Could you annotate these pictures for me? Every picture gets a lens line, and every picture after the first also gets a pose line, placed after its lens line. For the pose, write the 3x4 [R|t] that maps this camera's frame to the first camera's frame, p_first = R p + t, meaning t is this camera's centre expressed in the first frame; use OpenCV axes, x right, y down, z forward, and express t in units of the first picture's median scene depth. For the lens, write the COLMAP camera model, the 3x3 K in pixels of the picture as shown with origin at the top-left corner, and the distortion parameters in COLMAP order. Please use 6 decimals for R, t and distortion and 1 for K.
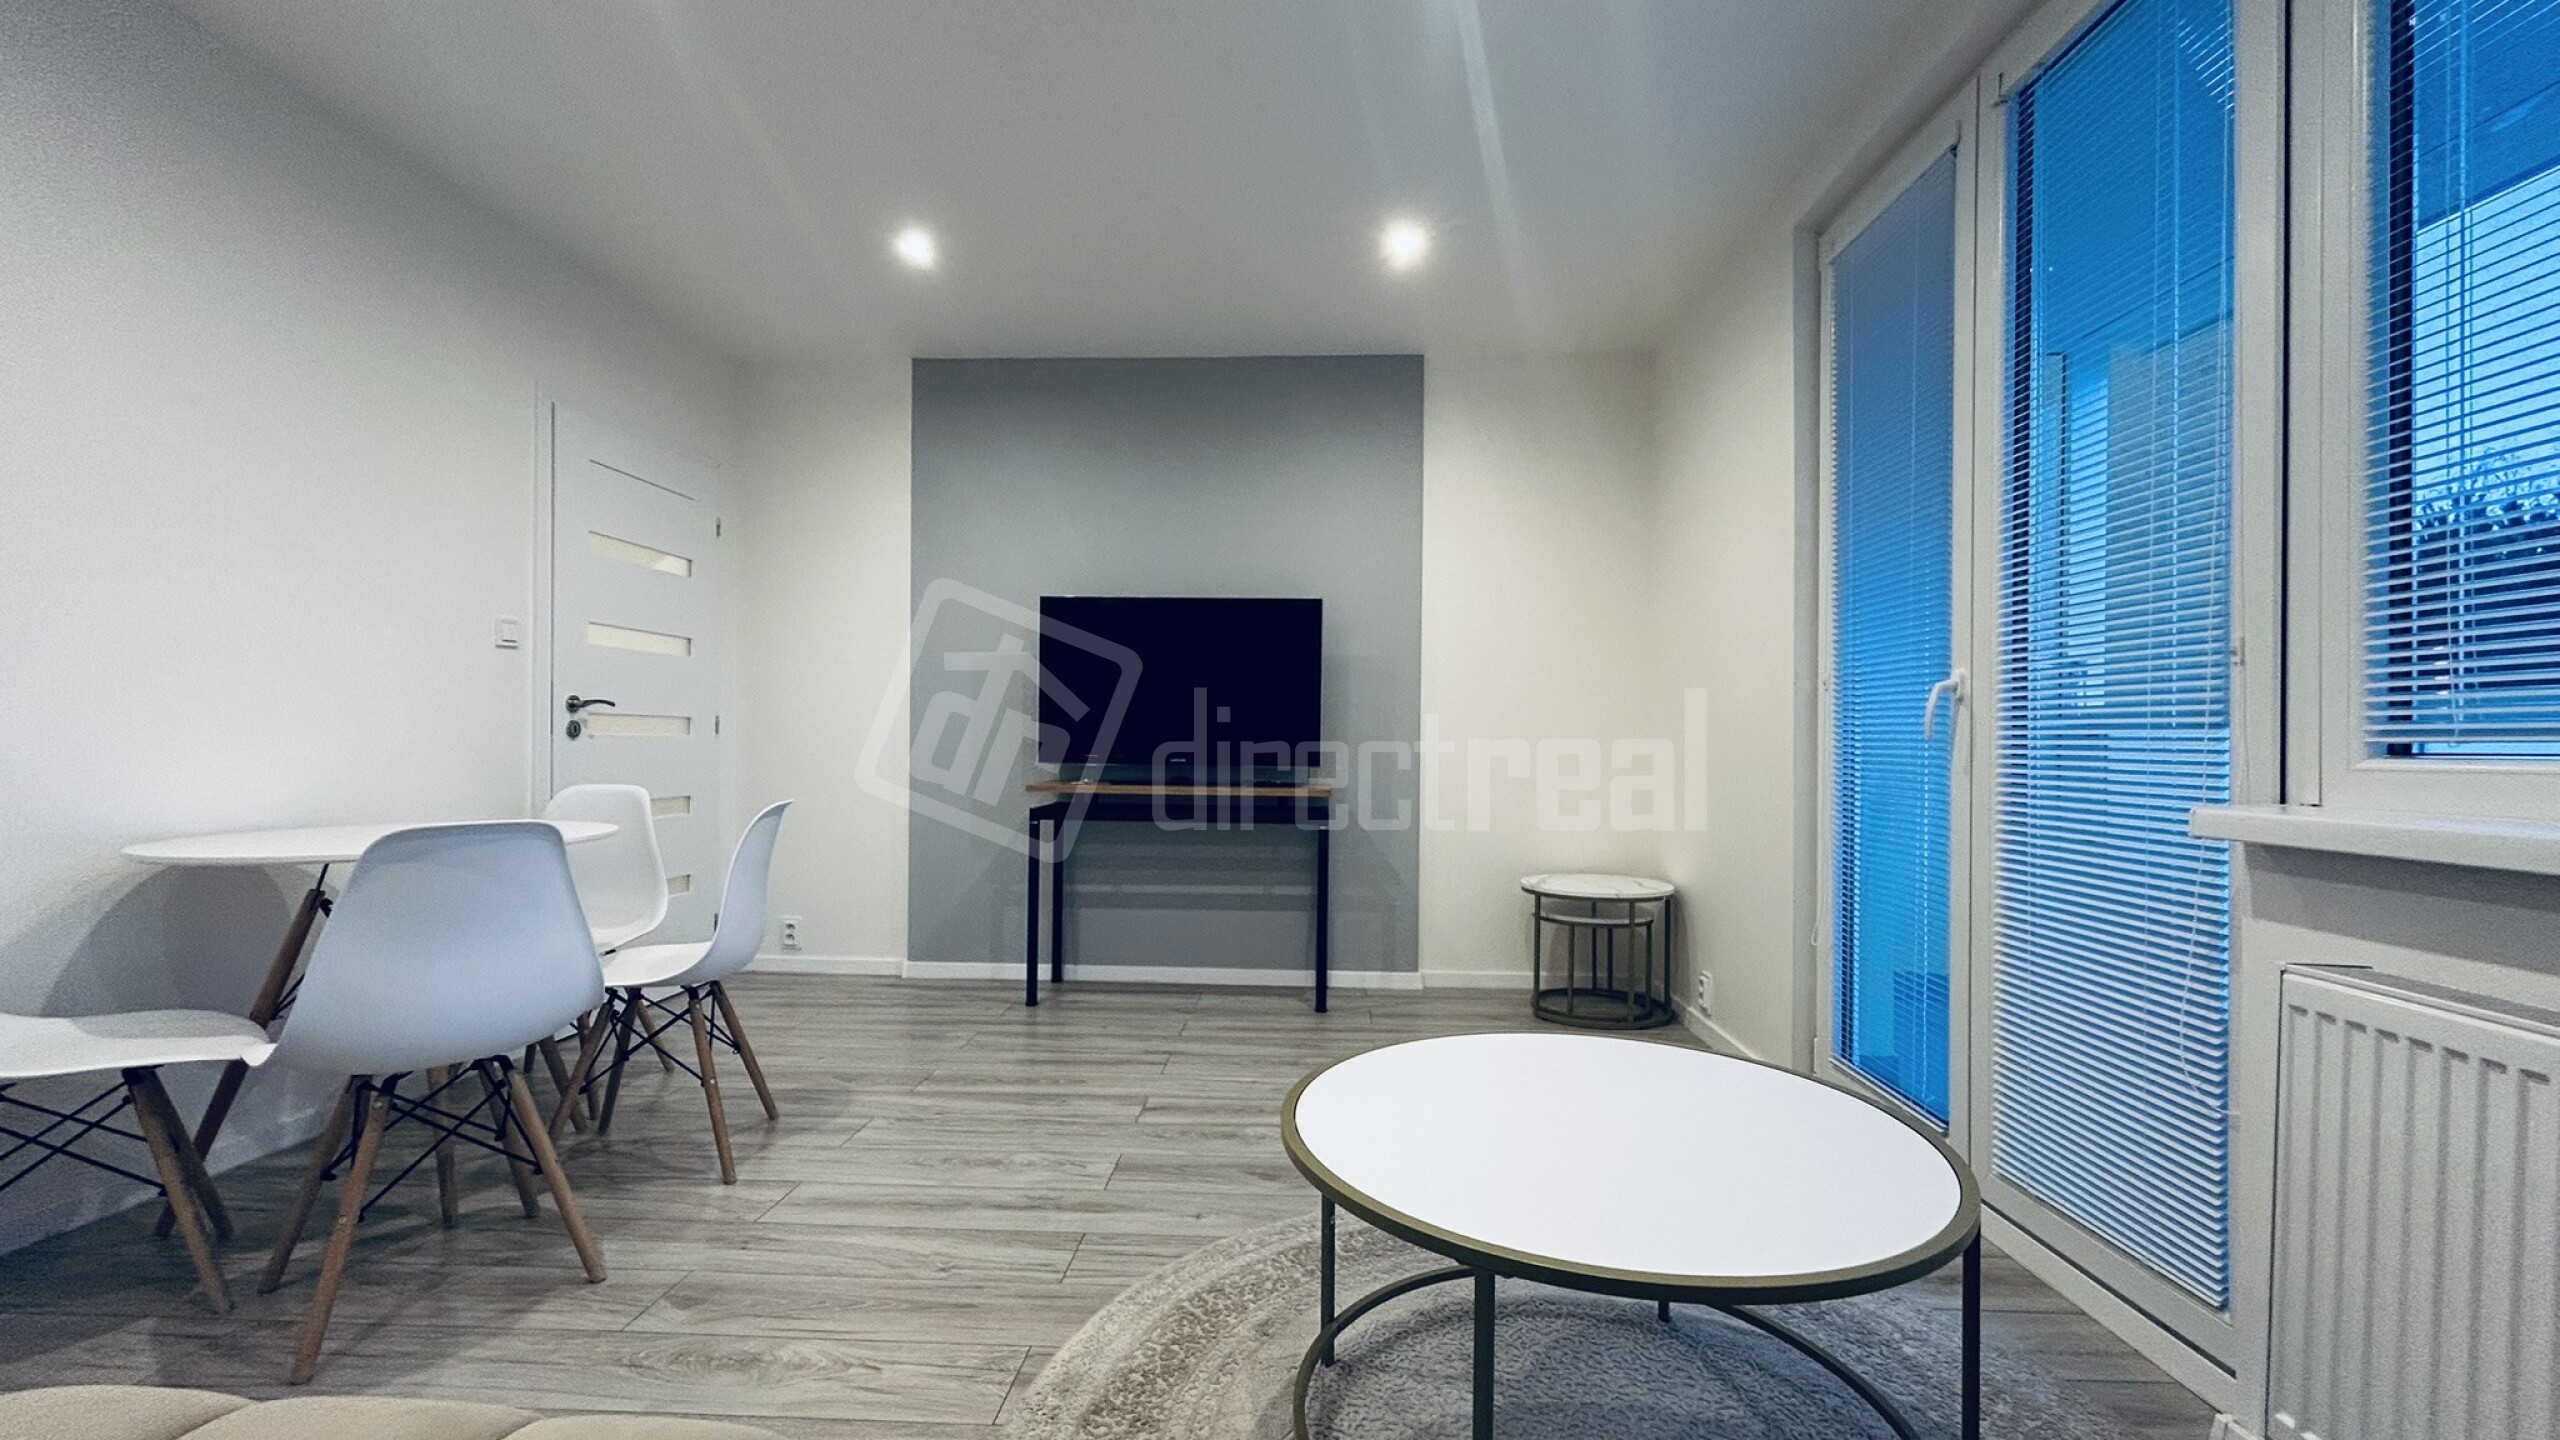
lens RADIAL K [[1040.2, 0, 1275.5], [0, 1040.2, 736.8], [0, 0, 1]] dist [-0.004316, 0.002650]
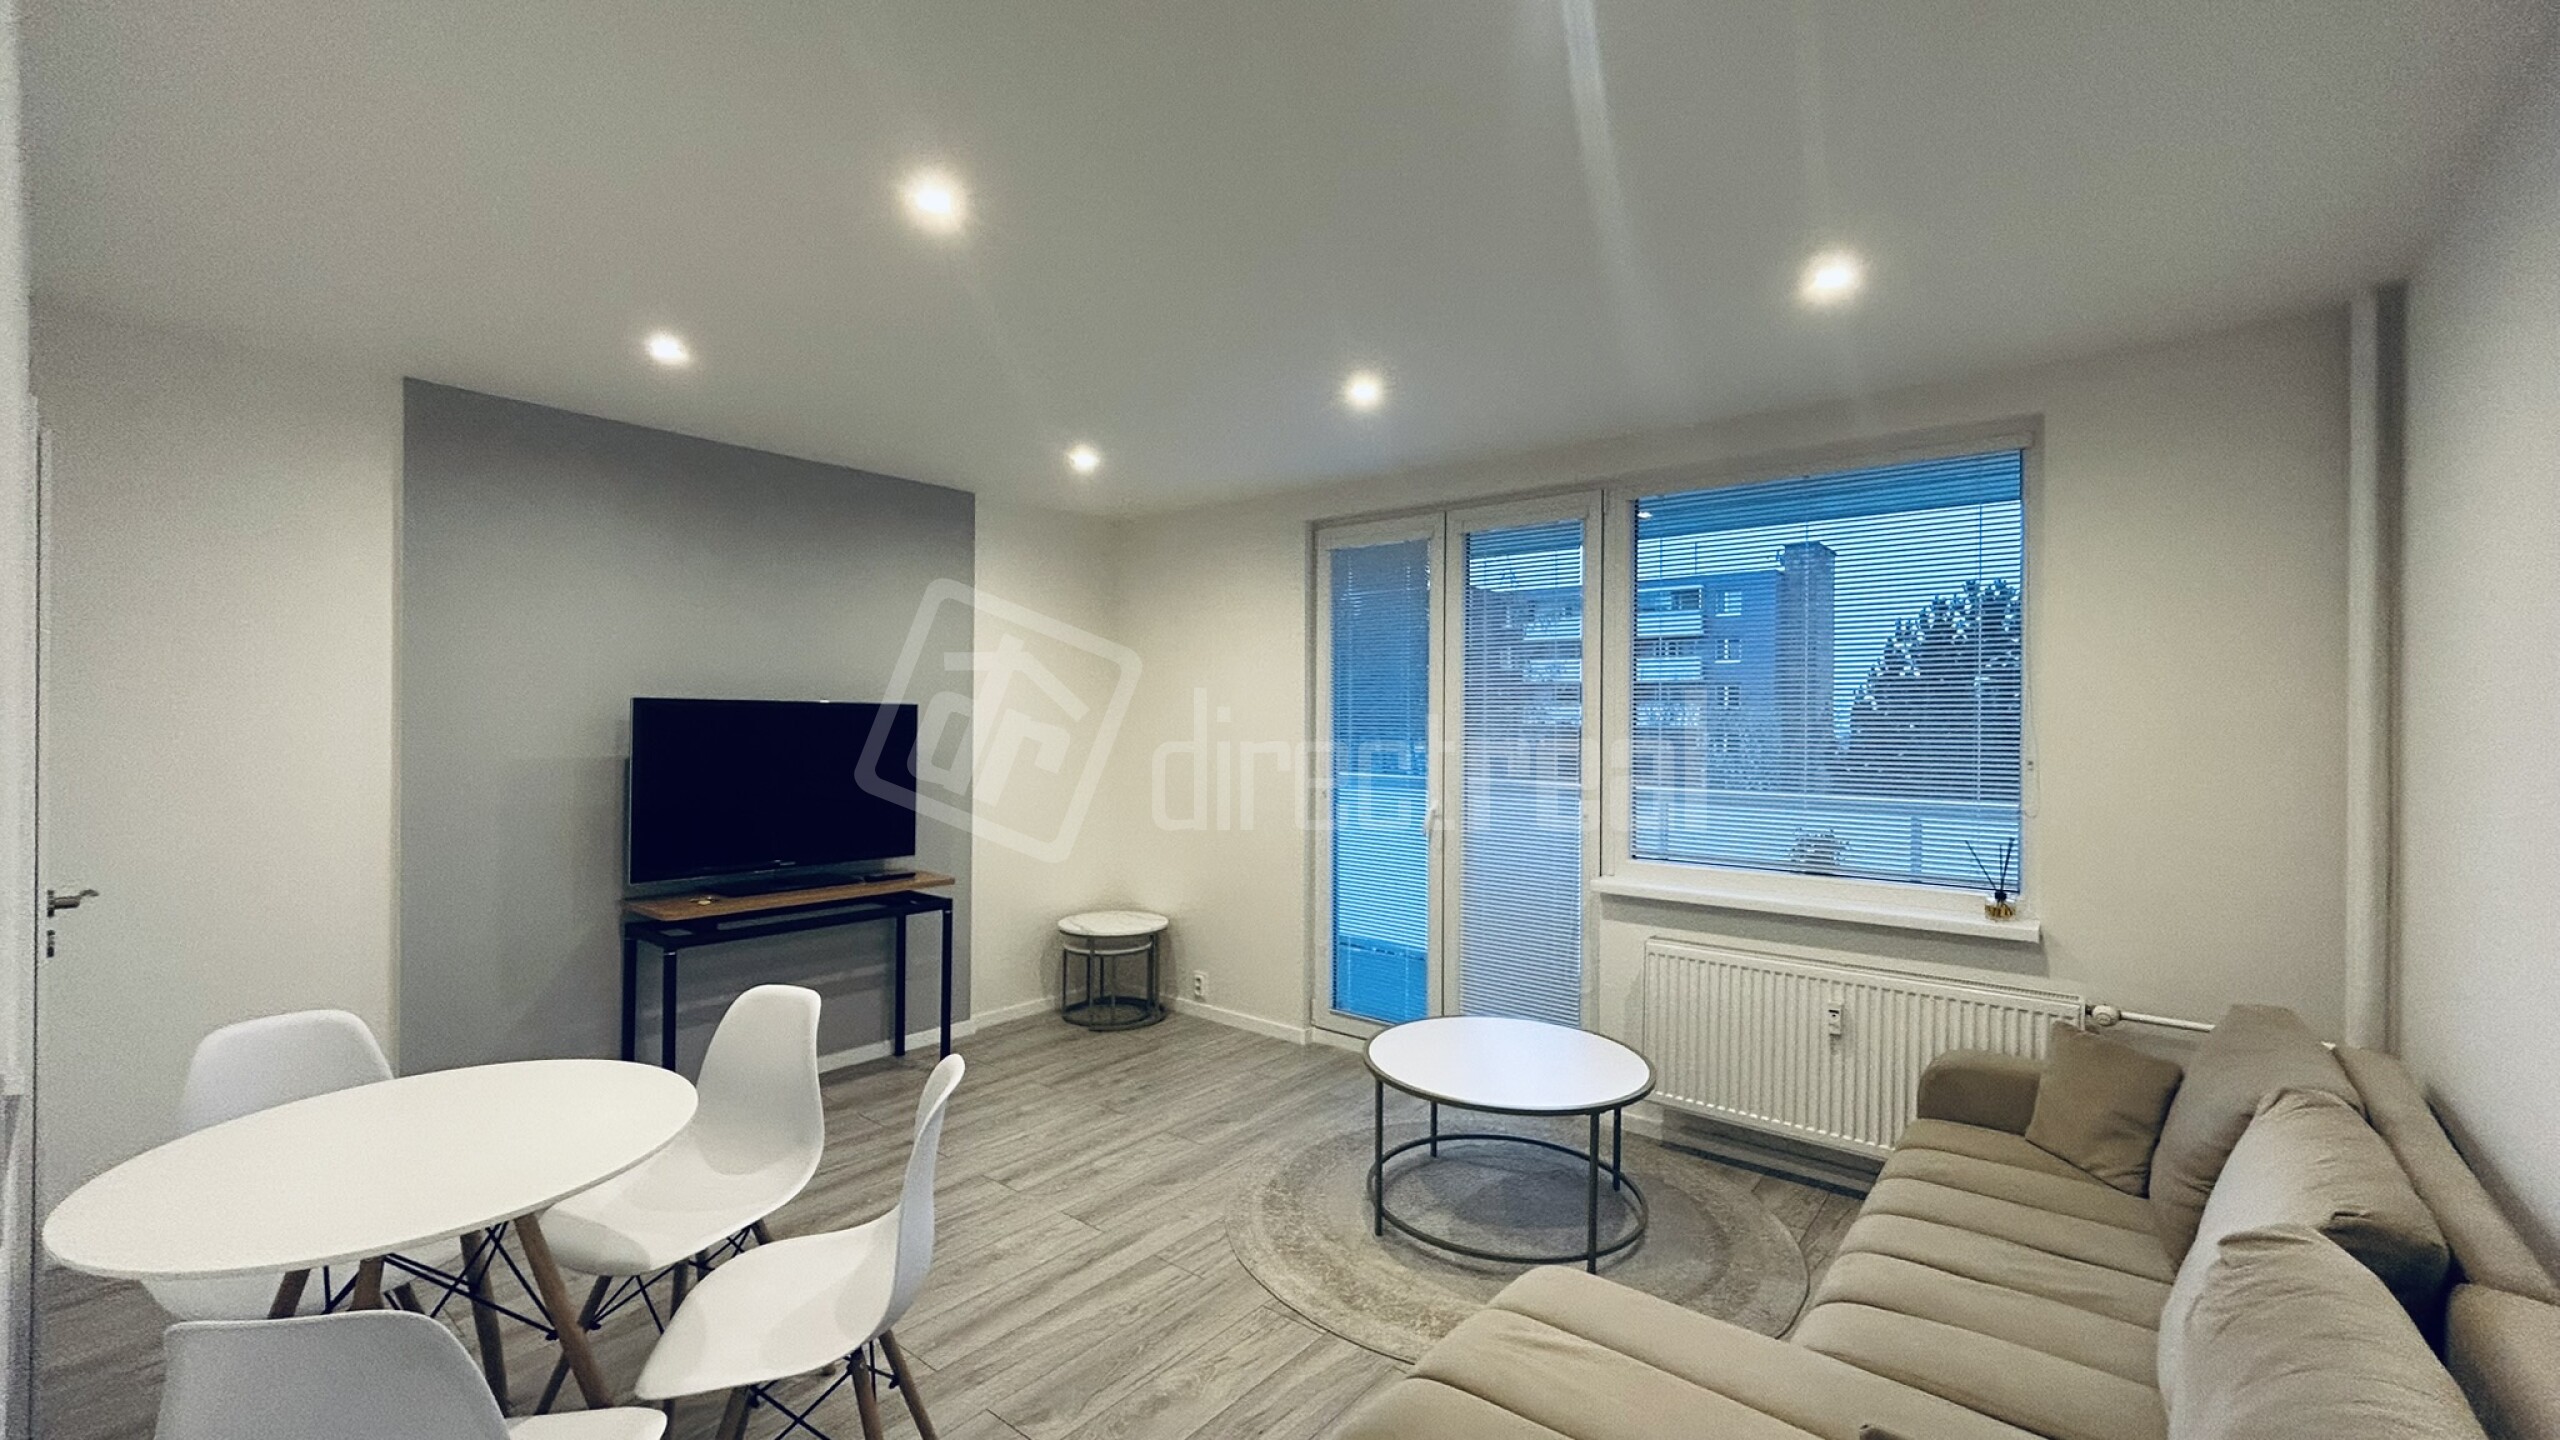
lens RADIAL K [[1040.2, 0, 1273.8], [0, 1040.2, 710.8], [0, 0, 1]] dist [-0.004316, 0.002650]
pose [[0.599981, 0.001393, 0.800013, -0.735840], [-0.006033, 0.999978, 0.002784, -0.157245], [-0.799991, -0.006496, 0.599977, 0.024707]]
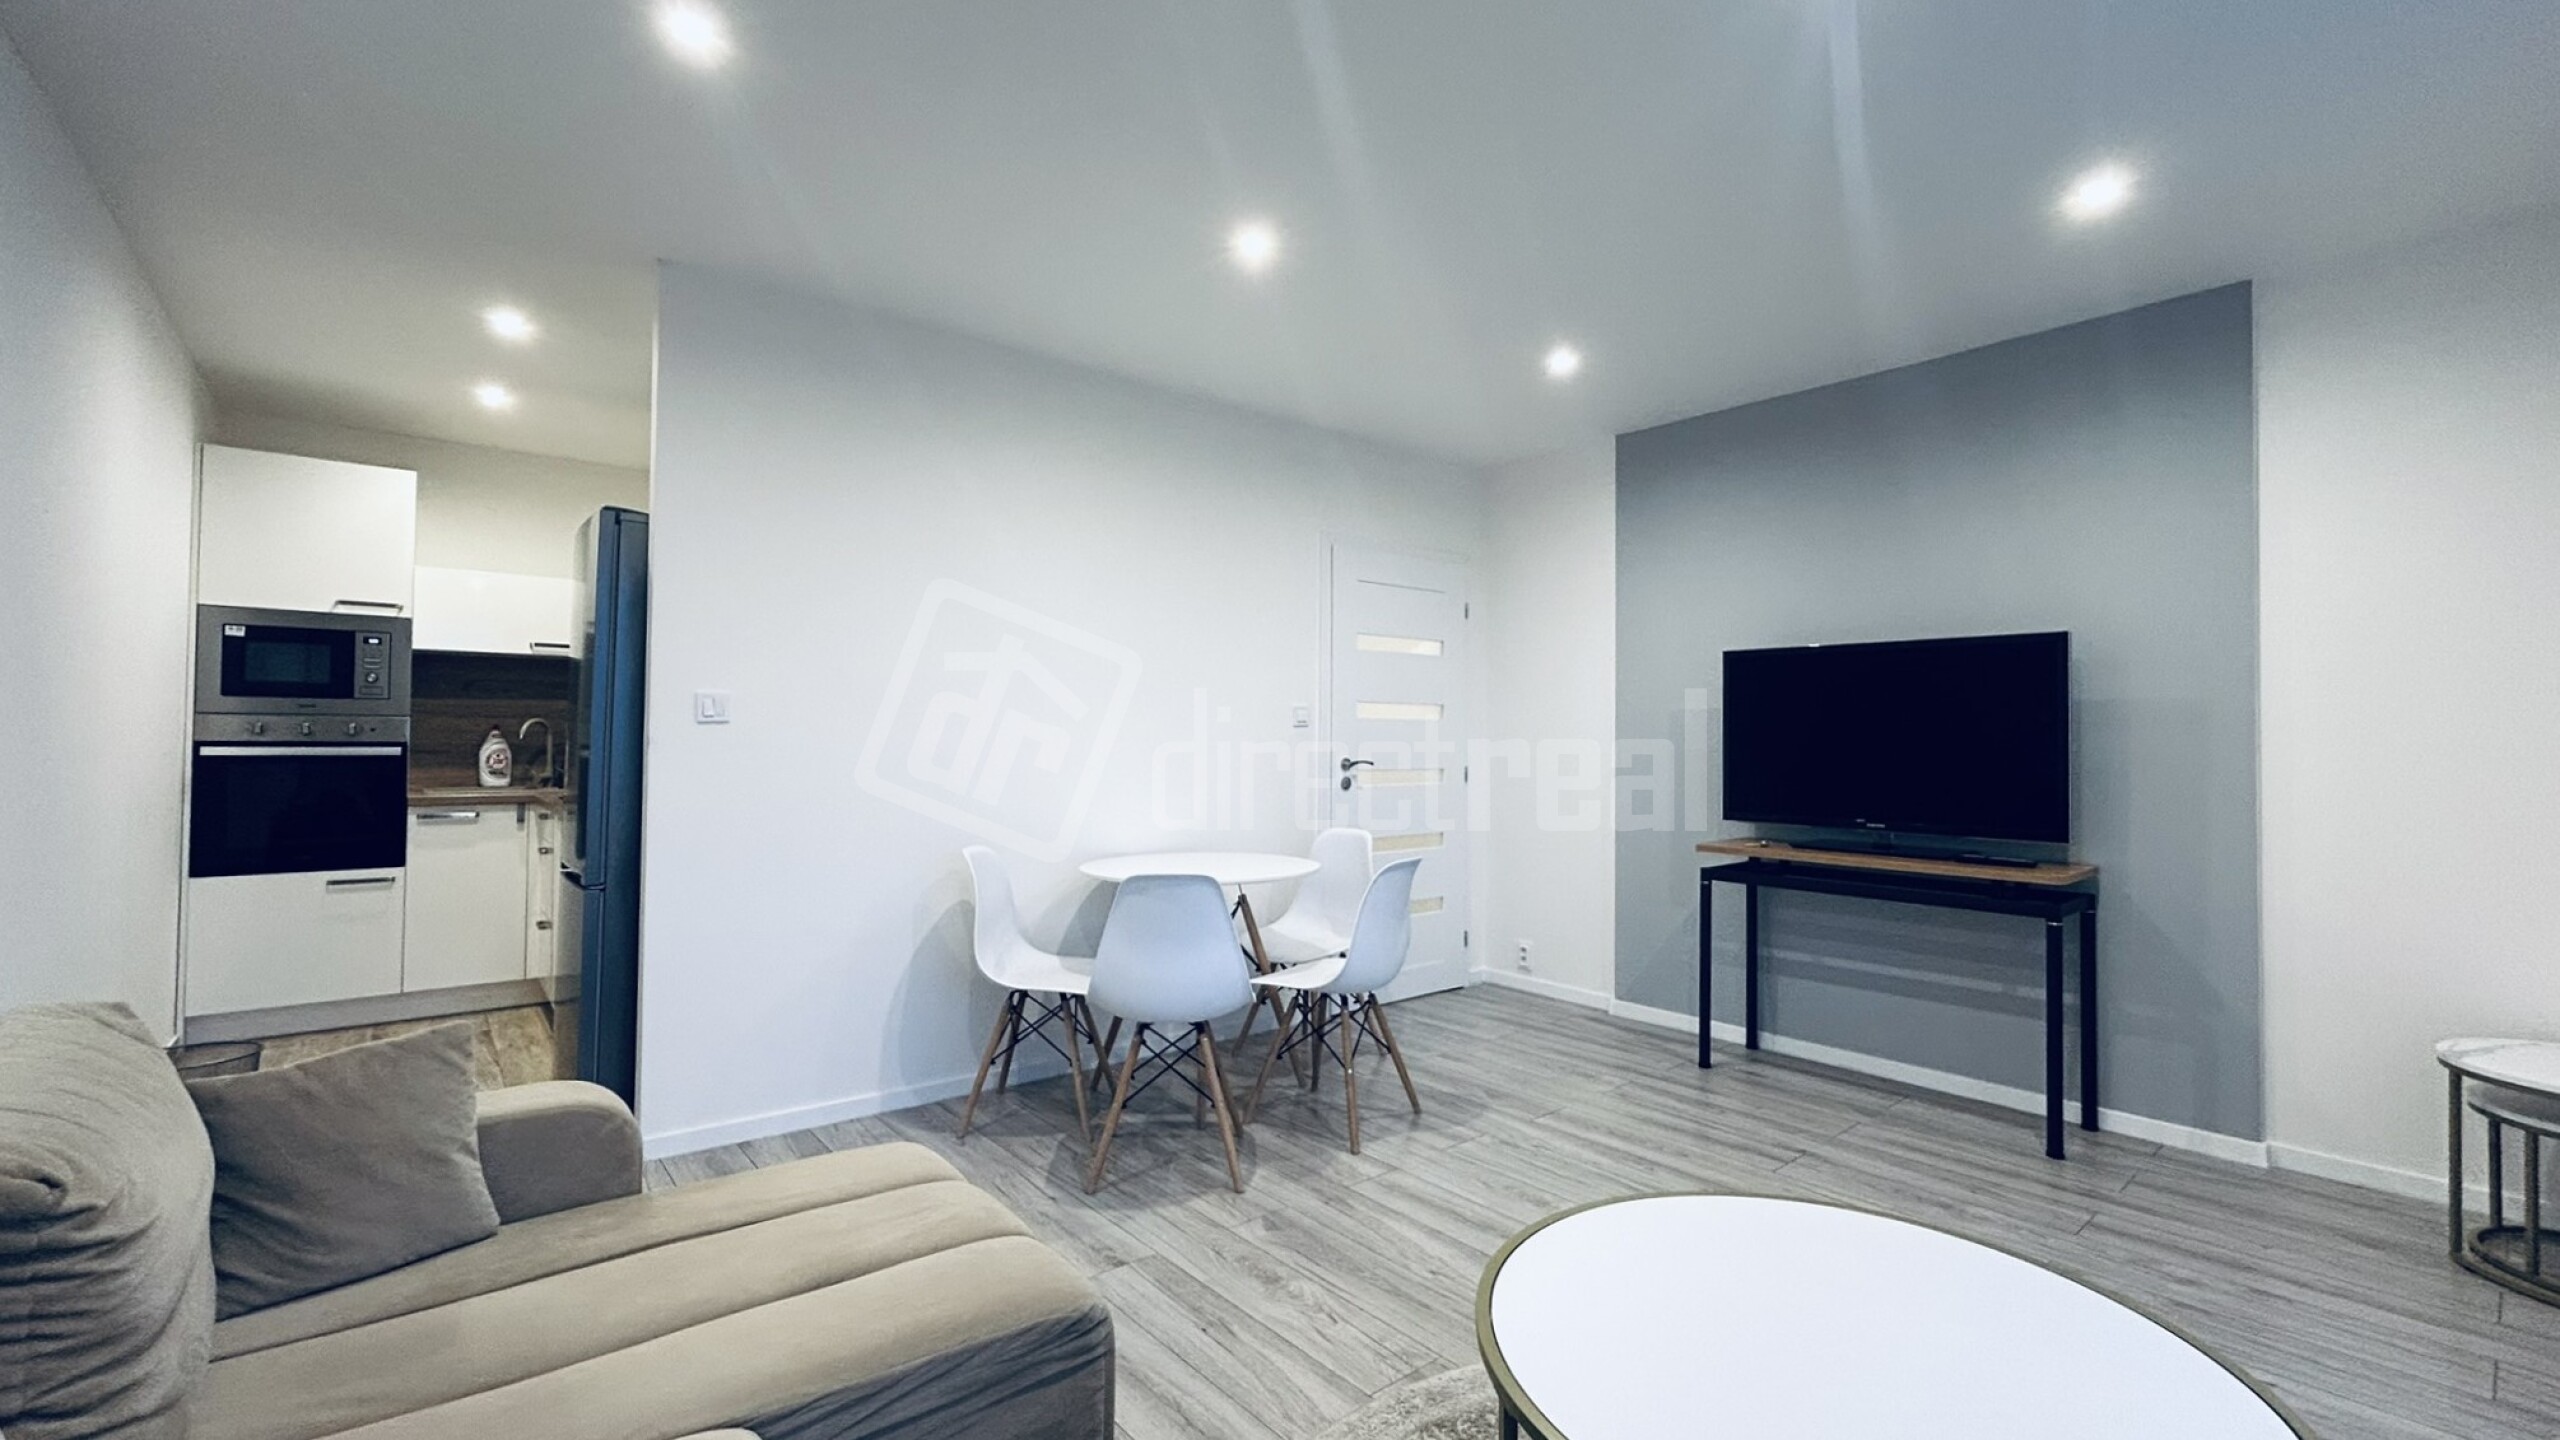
lens RADIAL K [[1040.2, 0, 1279.2], [0, 1040.2, 713.0], [0, 0, 1]] dist [-0.004316, 0.002650]
pose [[0.675958, -0.024555, -0.736531, 0.262378], [0.001069, 0.999476, -0.032341, -0.055030], [0.736939, 0.021074, 0.675631, 0.023105]]
